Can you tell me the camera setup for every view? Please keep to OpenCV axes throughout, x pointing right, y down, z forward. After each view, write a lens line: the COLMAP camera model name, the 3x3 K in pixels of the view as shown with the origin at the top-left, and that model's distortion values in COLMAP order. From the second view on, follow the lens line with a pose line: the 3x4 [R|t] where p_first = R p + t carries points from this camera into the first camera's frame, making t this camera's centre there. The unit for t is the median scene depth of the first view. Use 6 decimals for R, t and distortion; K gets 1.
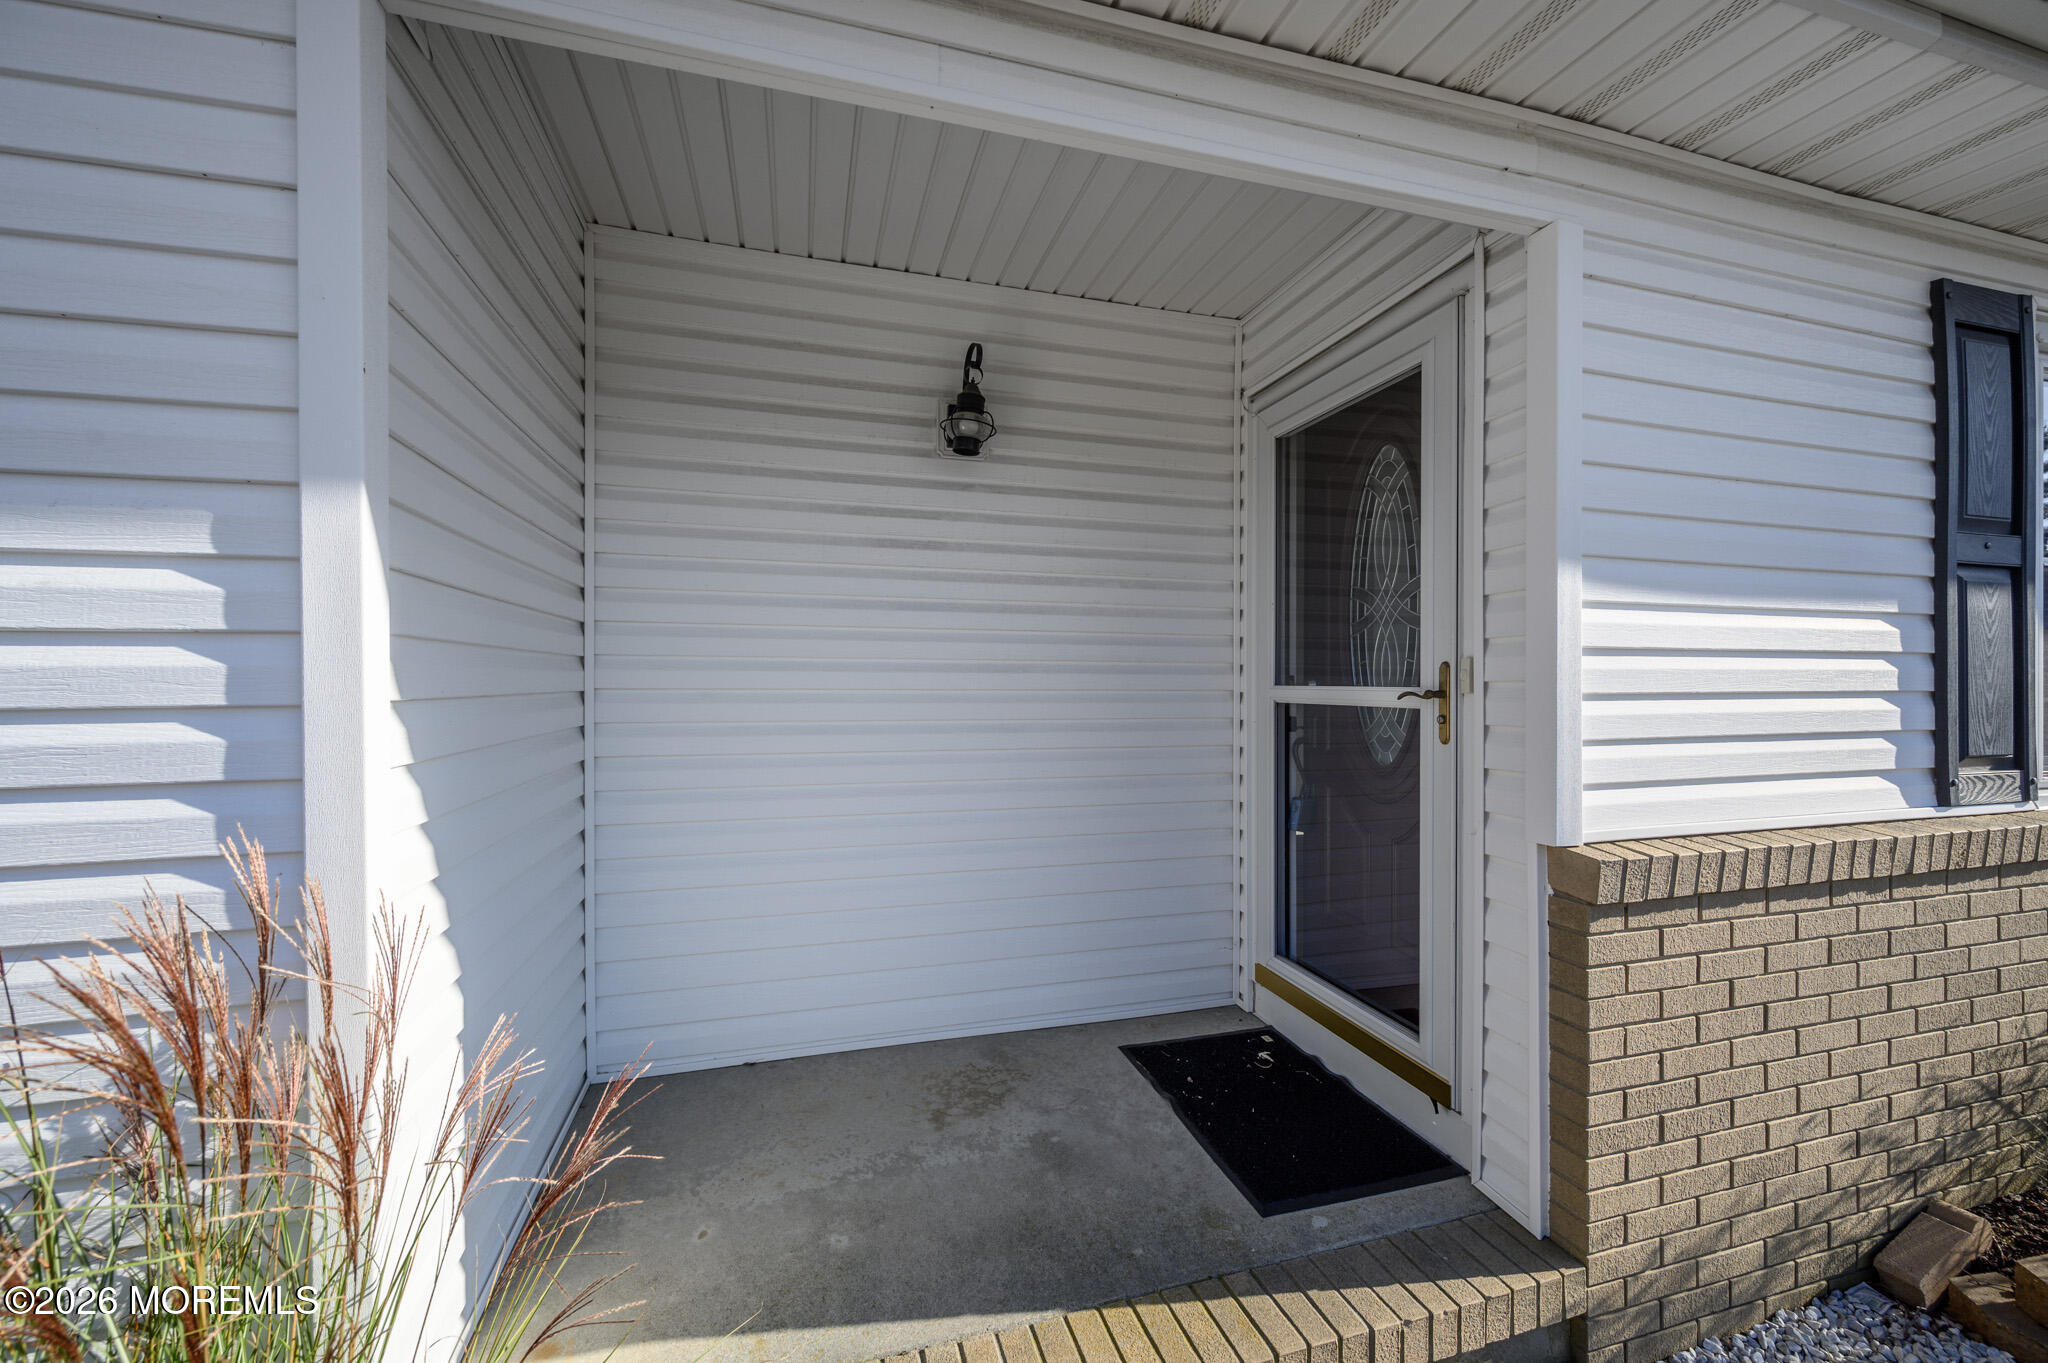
lens RADIAL K [[806.6, 0, 1024.0], [0, 806.6, 681.5], [0, 0, 1]] dist [-0.000995, 0.000122]
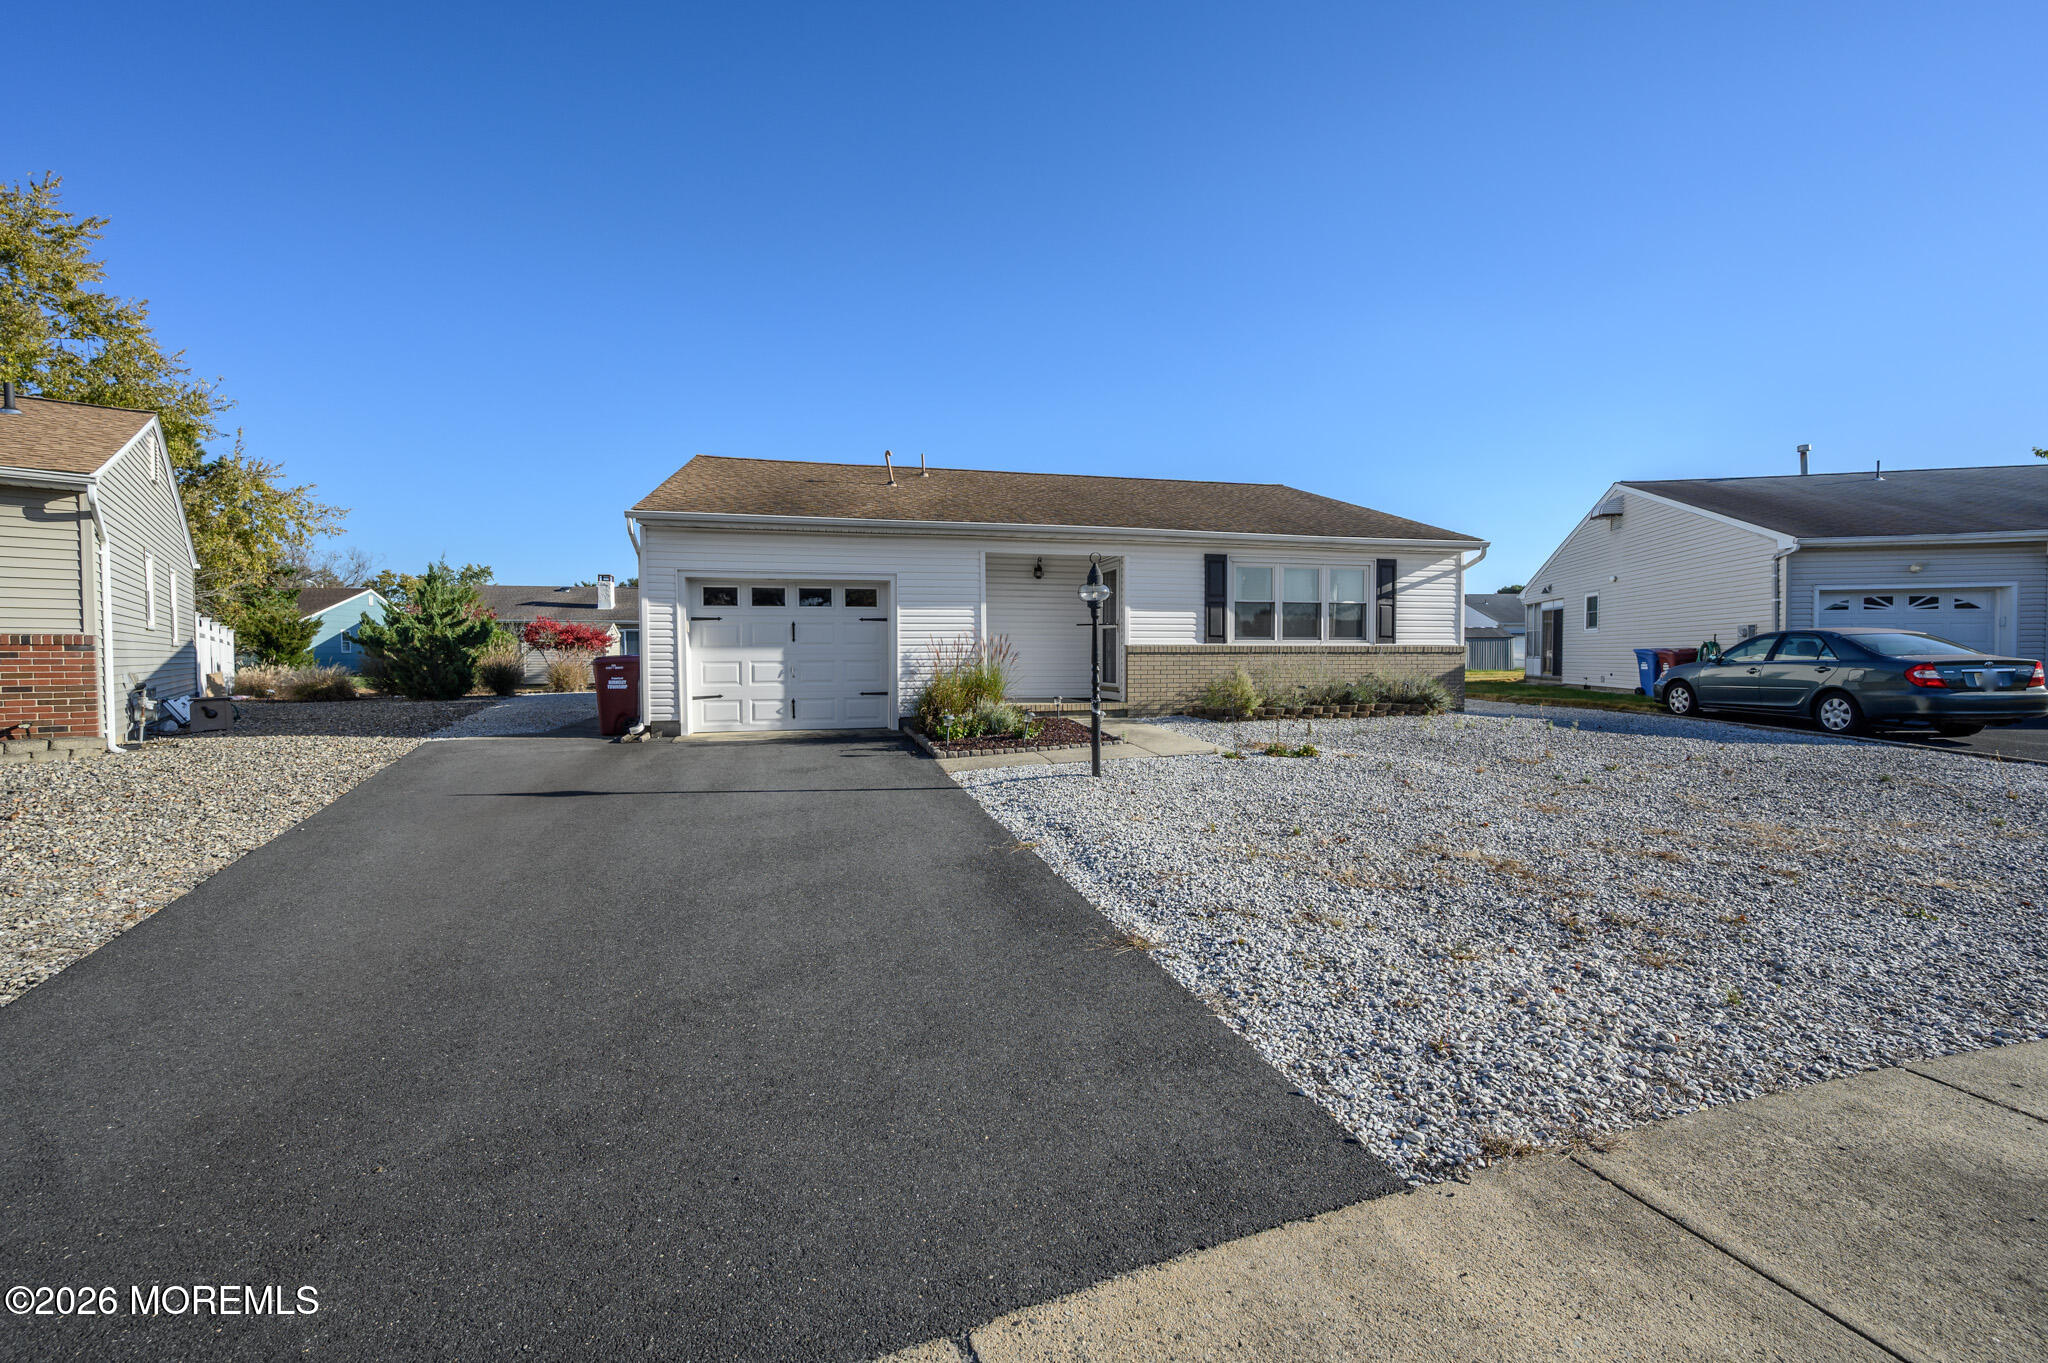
lens RADIAL K [[917.0, 0, 1024.0], [0, 917.0, 681.5], [0, 0, 1]] dist [-0.003308, -0.000211]
pose [[0.999808, -0.001365, -0.019563, -0.064615], [0.001981, 0.999502, 0.031502, 0.239489], [0.019510, -0.031534, 0.999312, -6.324203]]
